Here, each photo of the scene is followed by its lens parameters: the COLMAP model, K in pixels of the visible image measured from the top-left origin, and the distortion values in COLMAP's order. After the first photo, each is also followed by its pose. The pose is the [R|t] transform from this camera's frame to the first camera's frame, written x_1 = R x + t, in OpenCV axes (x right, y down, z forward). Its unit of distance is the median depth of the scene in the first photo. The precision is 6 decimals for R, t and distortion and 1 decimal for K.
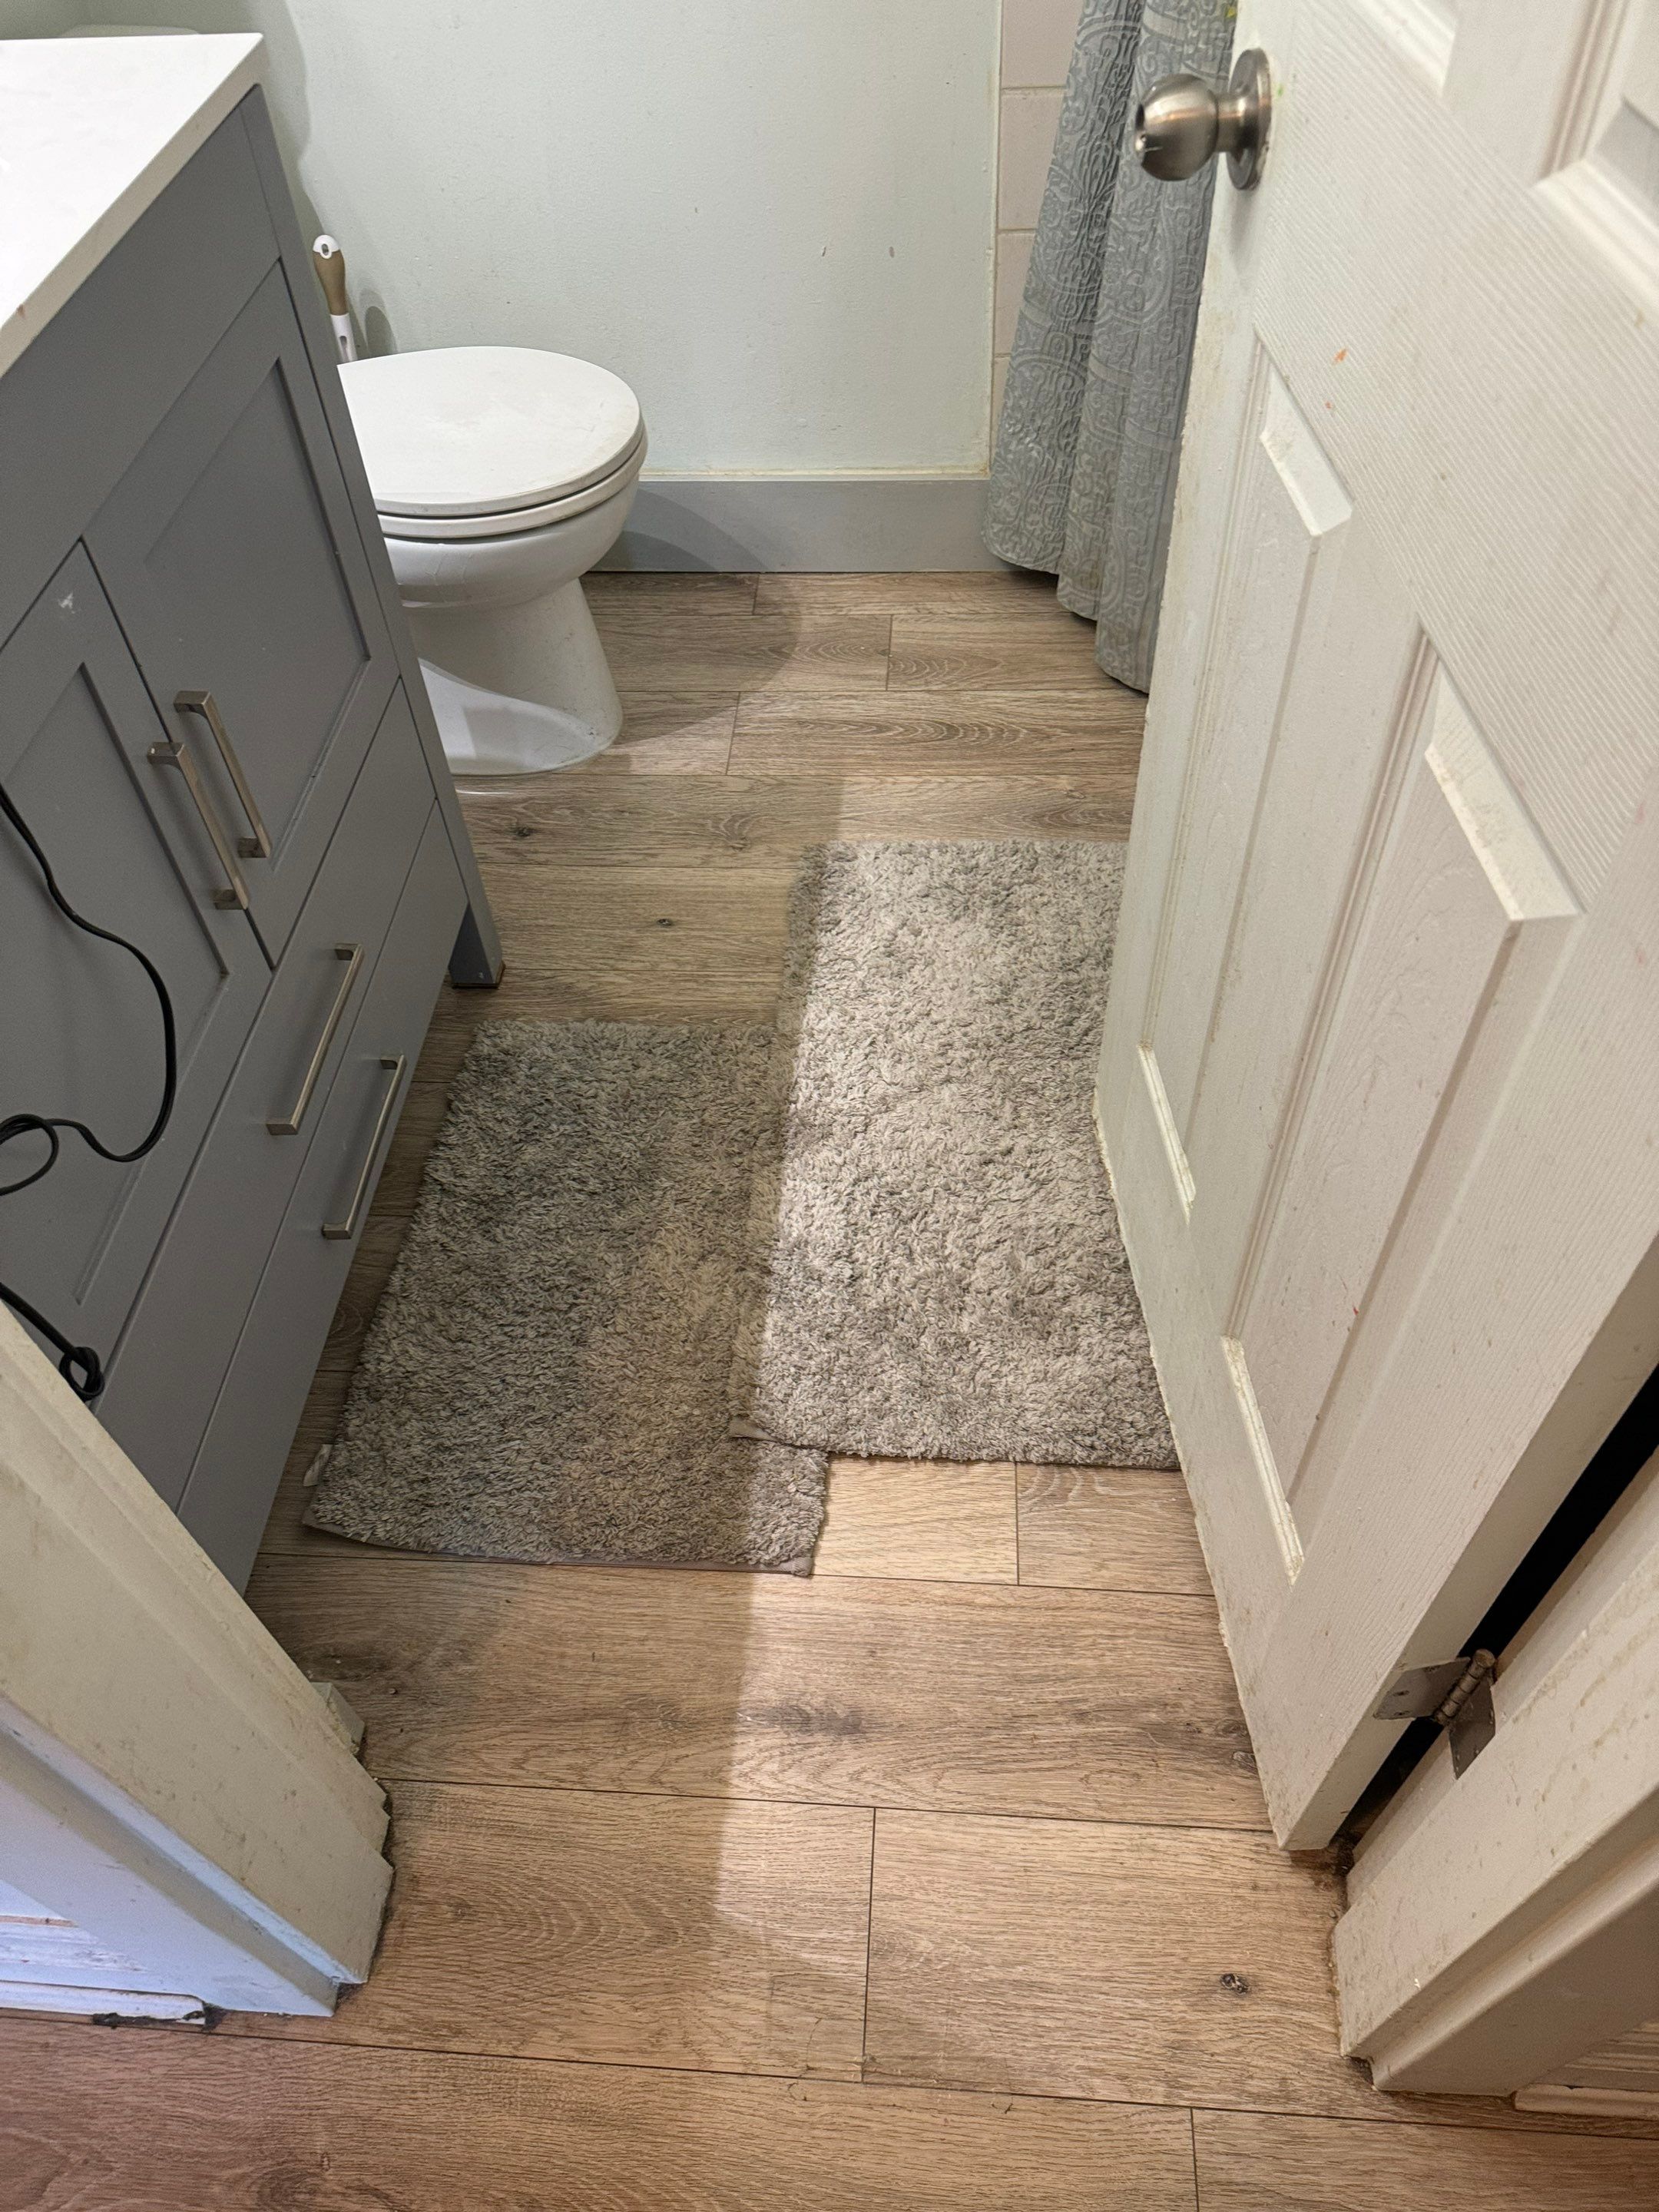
lens RADIAL K [[1574.6, 0, 814.0], [0, 1574.6, 1081.2], [0, 0, 1]] dist [0.043093, -0.055589]
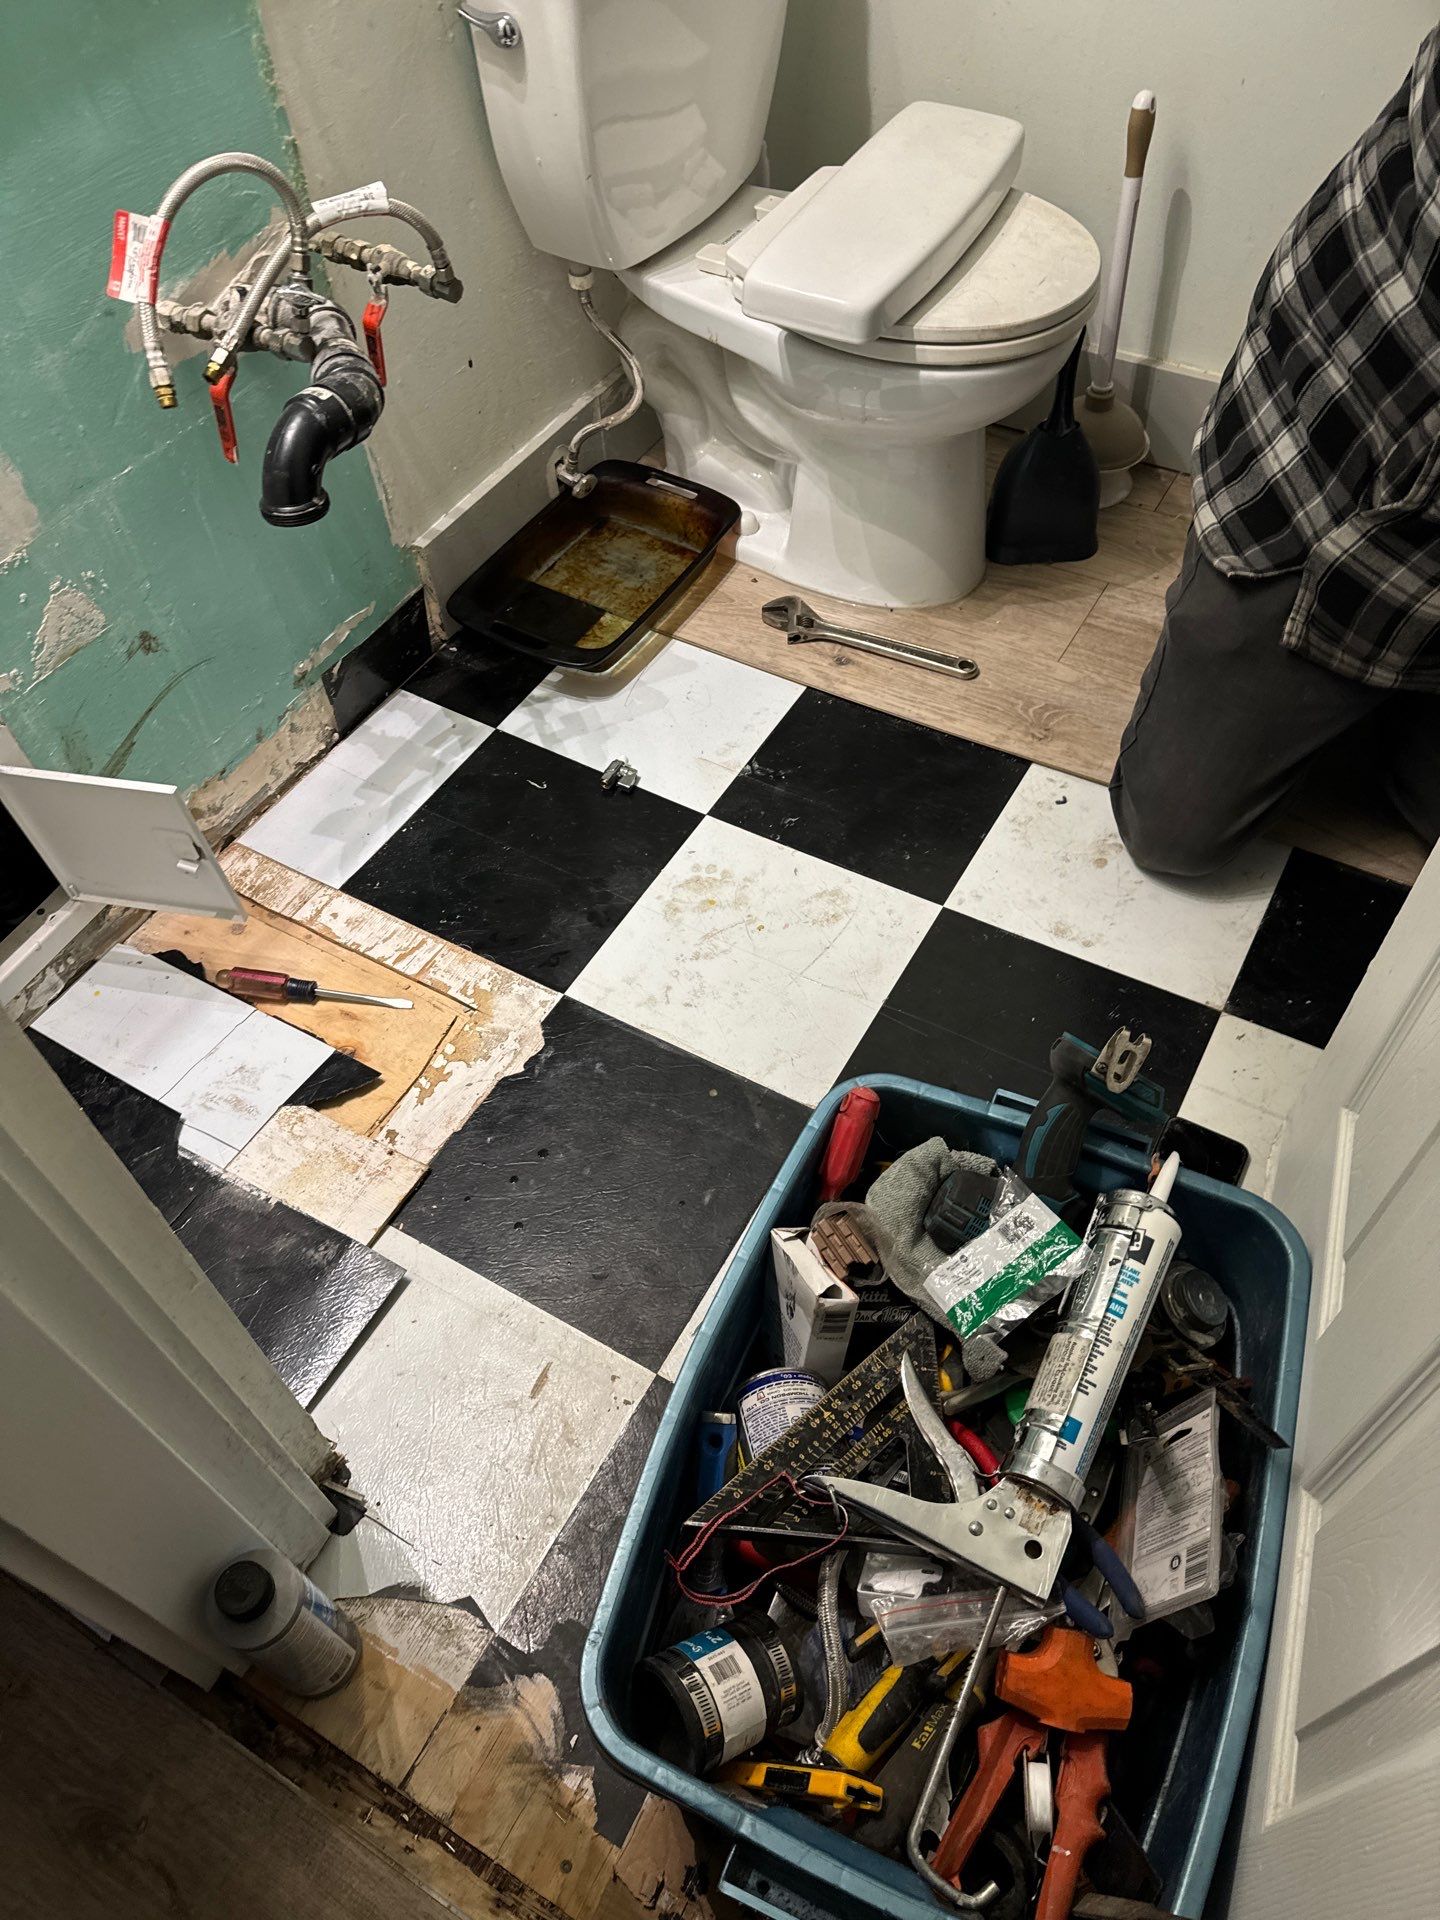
lens RADIAL K [[1366.8, 0, 723.2], [0, 1366.8, 954.7], [0, 0, 1]] dist [0.043093, -0.055589]
pose [[0.902155, 0.352979, -0.248035, 0.056032], [-0.336540, 0.935536, 0.107296, -0.078556], [0.269919, -0.013324, 0.962791, 0.210613]]
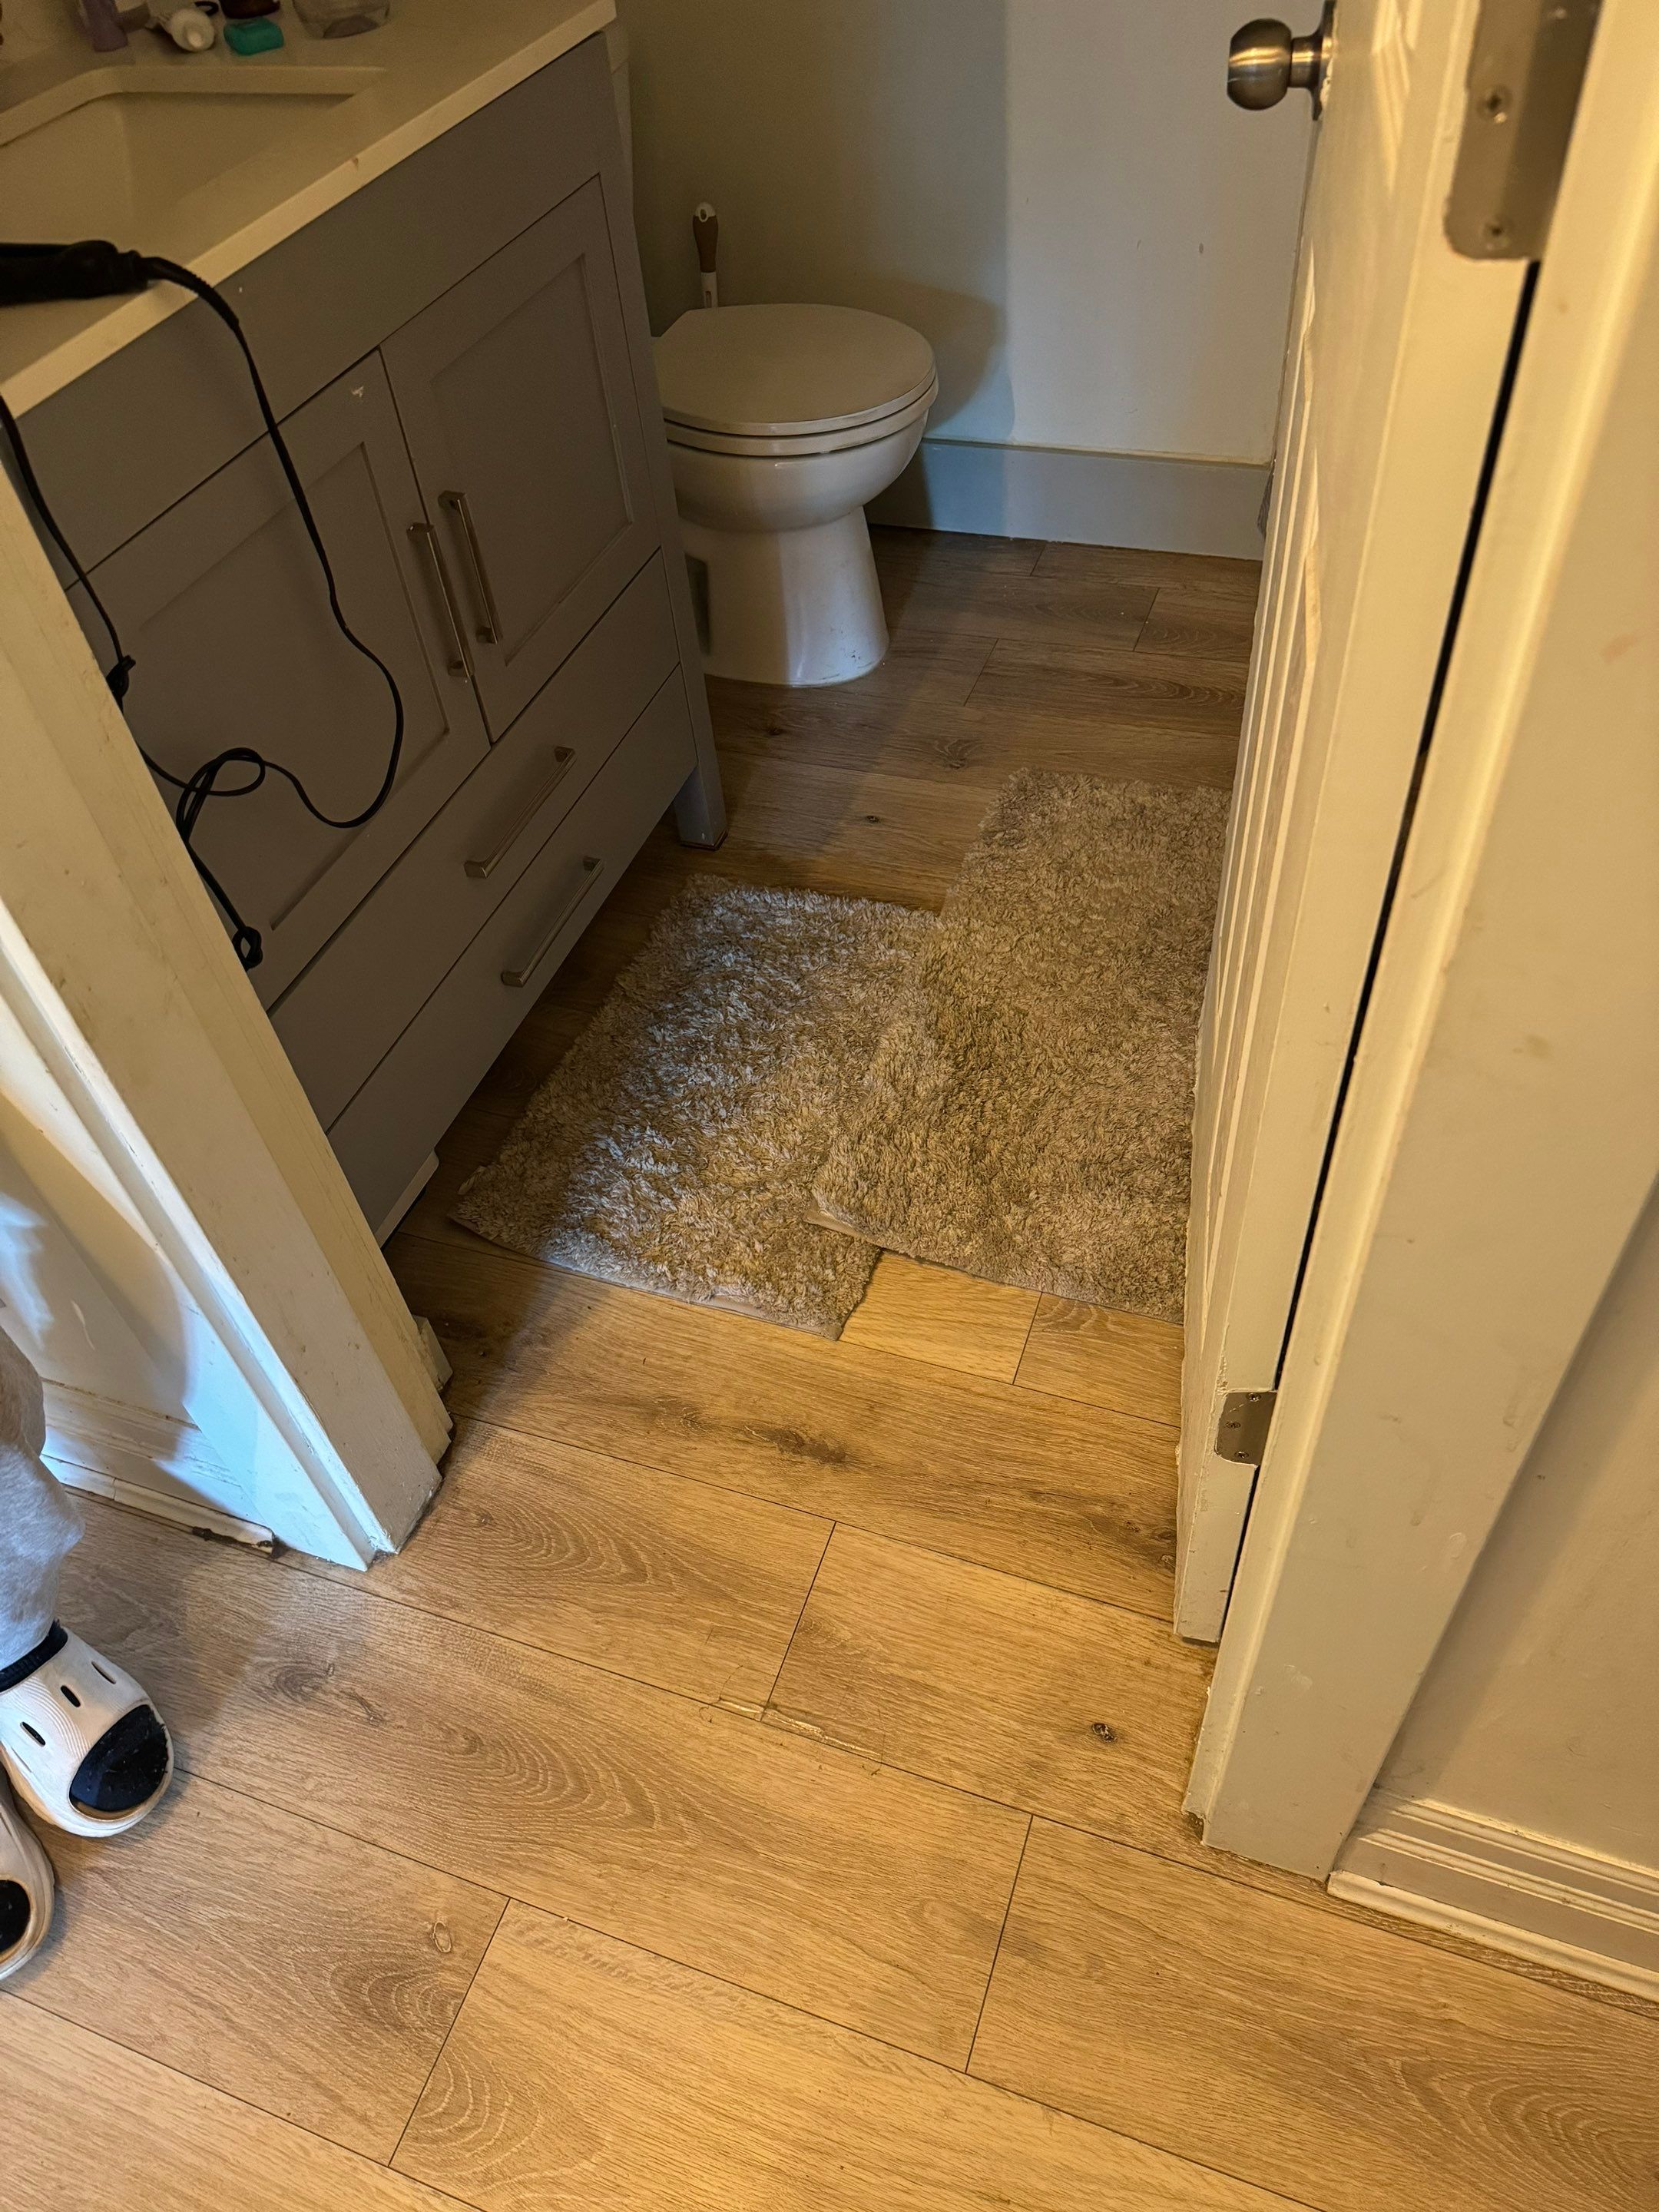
lens RADIAL K [[1574.6, 0, 815.9], [0, 1574.6, 1065.3], [0, 0, 1]] dist [0.043093, -0.055589]
pose [[0.961348, 0.173345, -0.213921, 0.213155], [-0.181335, 0.983254, -0.018153, 0.157542], [0.207192, 0.056242, 0.976682, -0.136611]]
